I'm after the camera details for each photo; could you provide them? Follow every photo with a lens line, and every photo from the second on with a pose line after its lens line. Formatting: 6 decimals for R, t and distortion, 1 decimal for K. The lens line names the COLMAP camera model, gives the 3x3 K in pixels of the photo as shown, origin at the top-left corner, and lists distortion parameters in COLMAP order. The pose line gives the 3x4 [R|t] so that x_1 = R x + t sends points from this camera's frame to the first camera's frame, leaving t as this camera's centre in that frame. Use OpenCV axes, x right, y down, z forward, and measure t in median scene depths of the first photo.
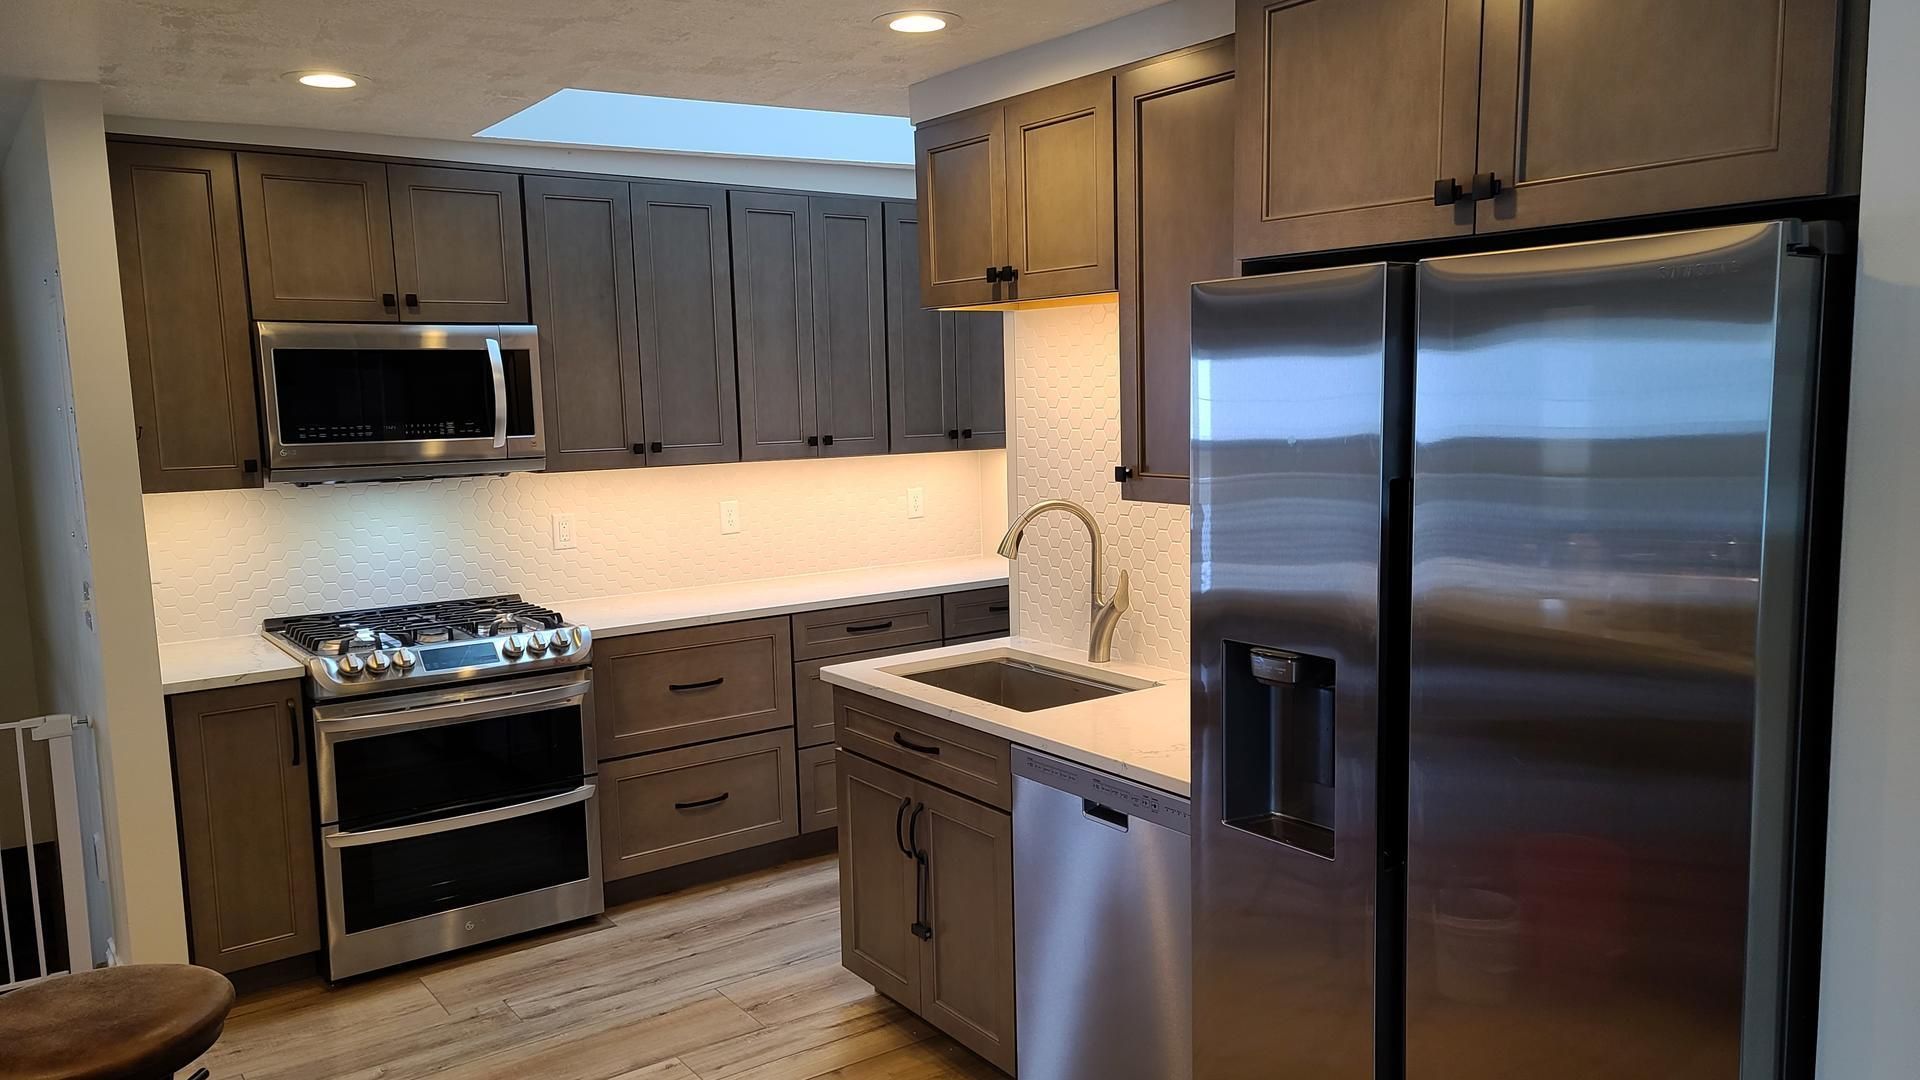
lens RADIAL K [[1388.1, 0, 963.2], [0, 1388.1, 557.7], [0, 0, 1]] dist [0.039175, 0.001151]
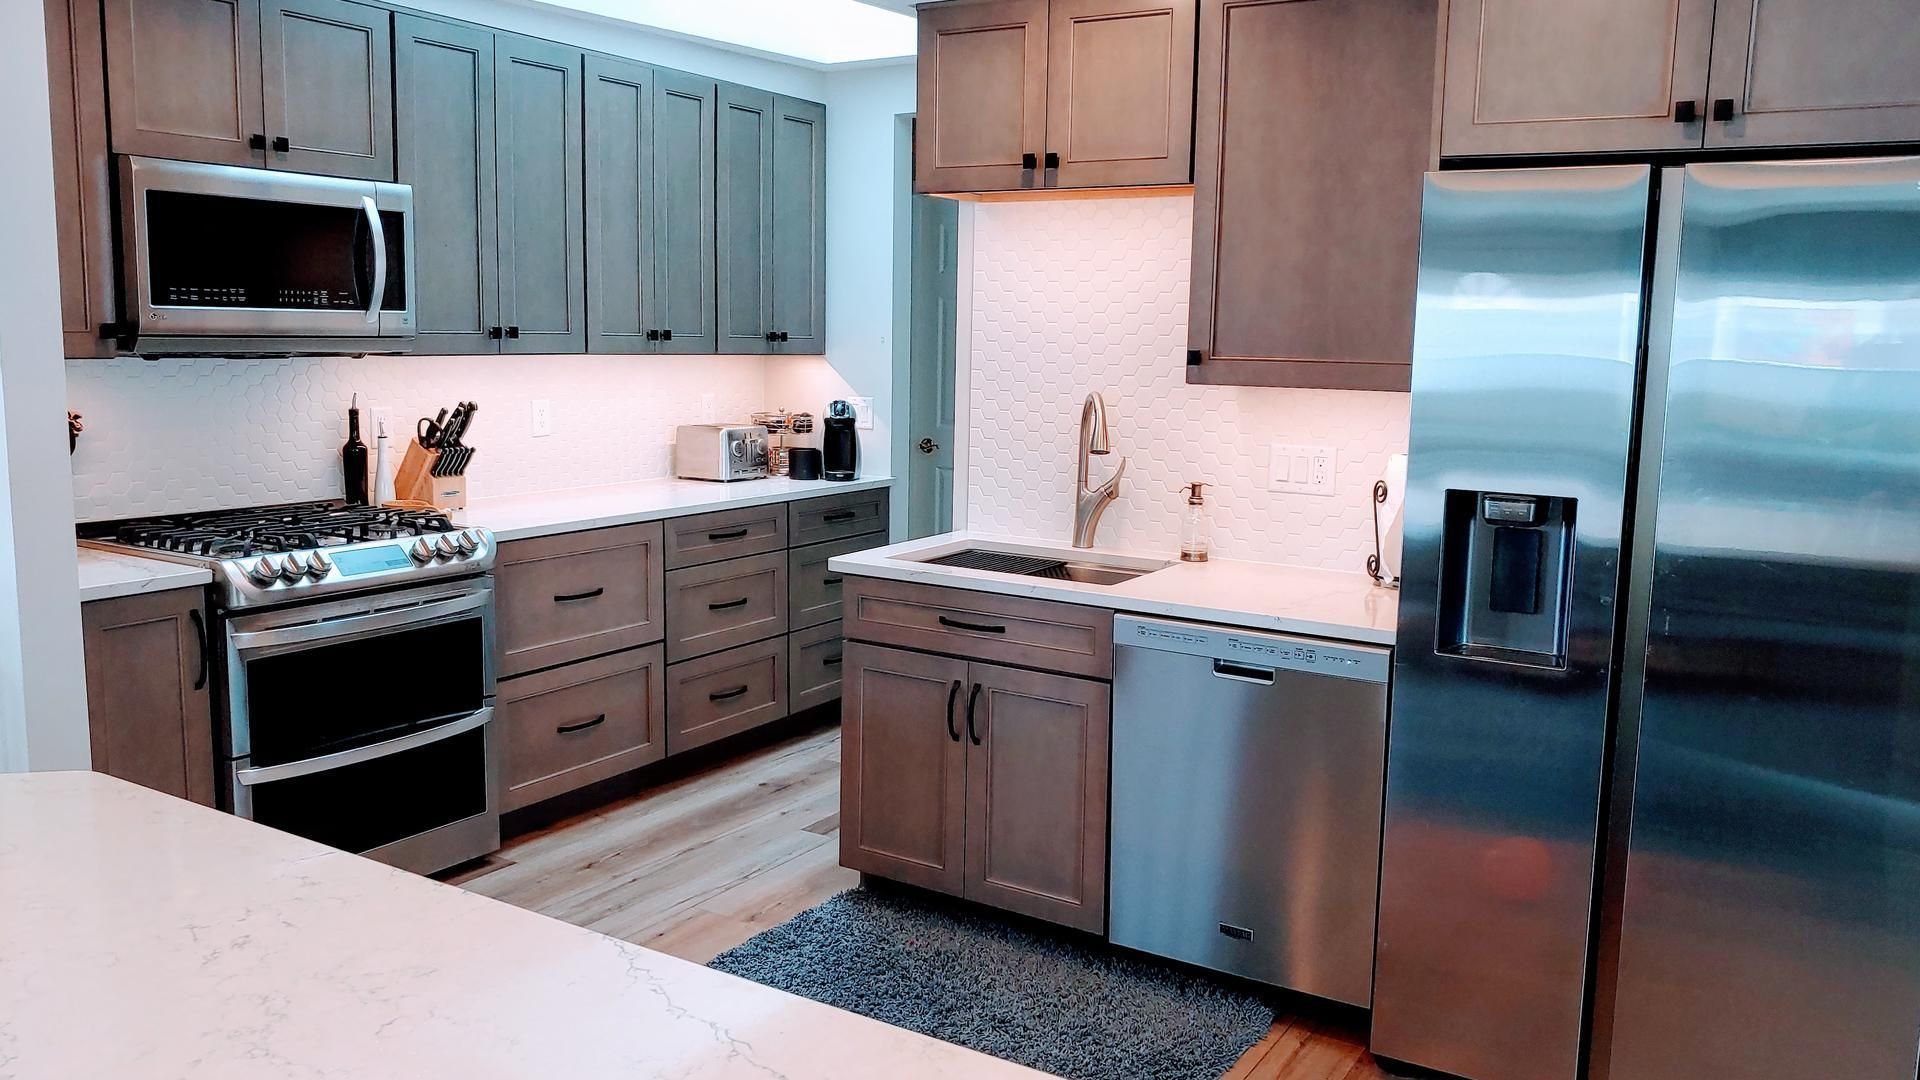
lens RADIAL K [[1486.0, 0, 957.7], [0, 1486.0, 527.3], [0, 0, 1]] dist [-0.002611, 0.003044]
pose [[0.927401, -0.011995, 0.373876, -0.345495], [0.008069, 0.999895, 0.012062, 0.039589], [-0.373981, -0.008169, 0.927400, 0.009703]]
